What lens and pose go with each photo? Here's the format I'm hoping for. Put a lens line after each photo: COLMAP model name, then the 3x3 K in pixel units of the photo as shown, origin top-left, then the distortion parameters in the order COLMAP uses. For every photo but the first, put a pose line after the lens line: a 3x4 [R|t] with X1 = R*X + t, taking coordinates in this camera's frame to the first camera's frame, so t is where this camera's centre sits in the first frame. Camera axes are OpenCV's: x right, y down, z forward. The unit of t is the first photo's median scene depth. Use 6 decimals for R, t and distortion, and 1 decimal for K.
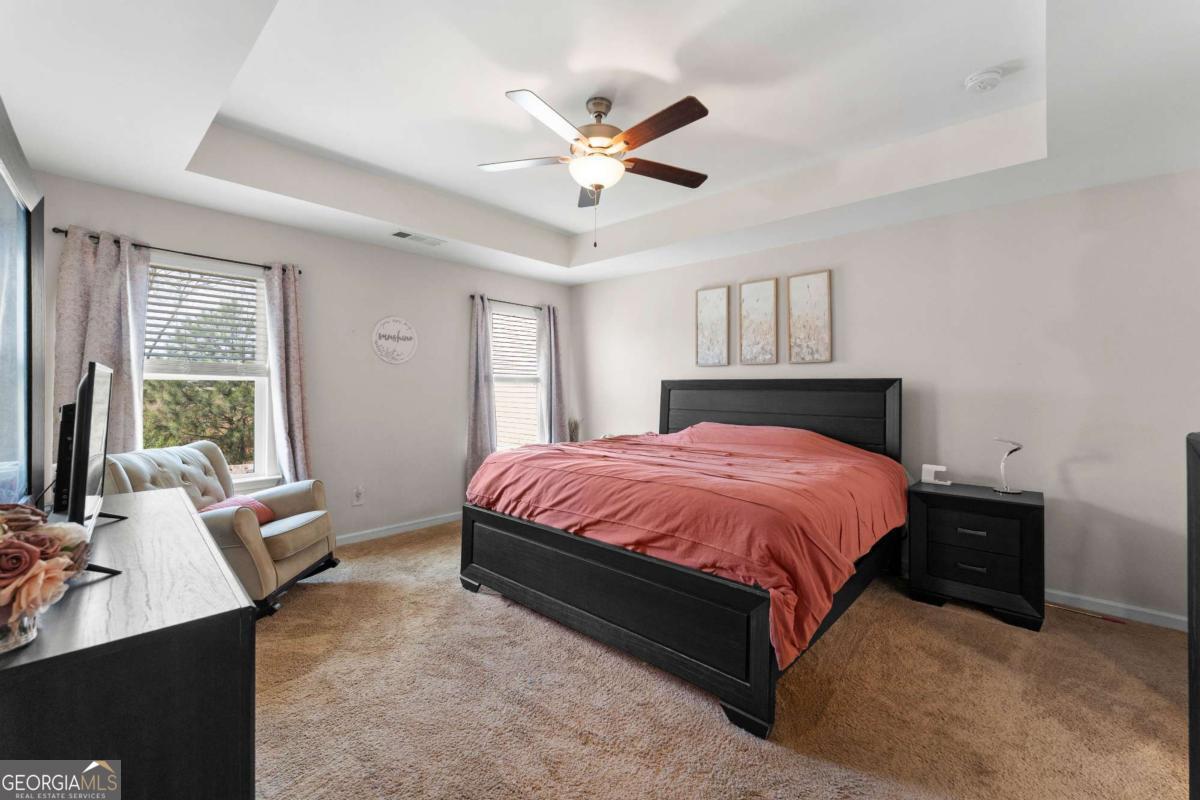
lens RADIAL K [[497.1, 0, 583.0], [0, 497.1, 386.9], [0, 0, 1]] dist [0.001526, -0.000269]
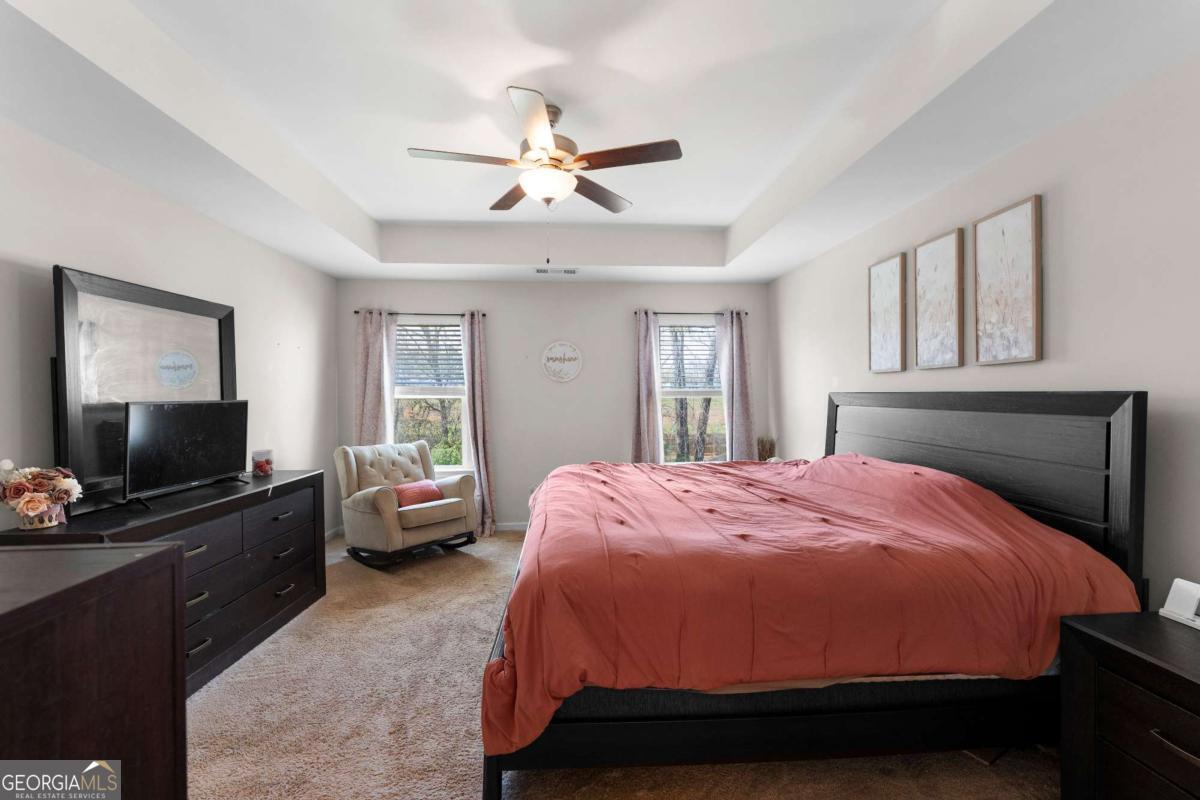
lens RADIAL K [[497.1, 0, 601.5], [0, 497.1, 403.0], [0, 0, 1]] dist [0.001526, -0.000269]
pose [[0.725032, 0.003174, -0.688708, 0.527207], [0.010770, 0.999815, 0.015945, -0.016794], [0.688631, -0.018978, 0.724863, 0.252484]]
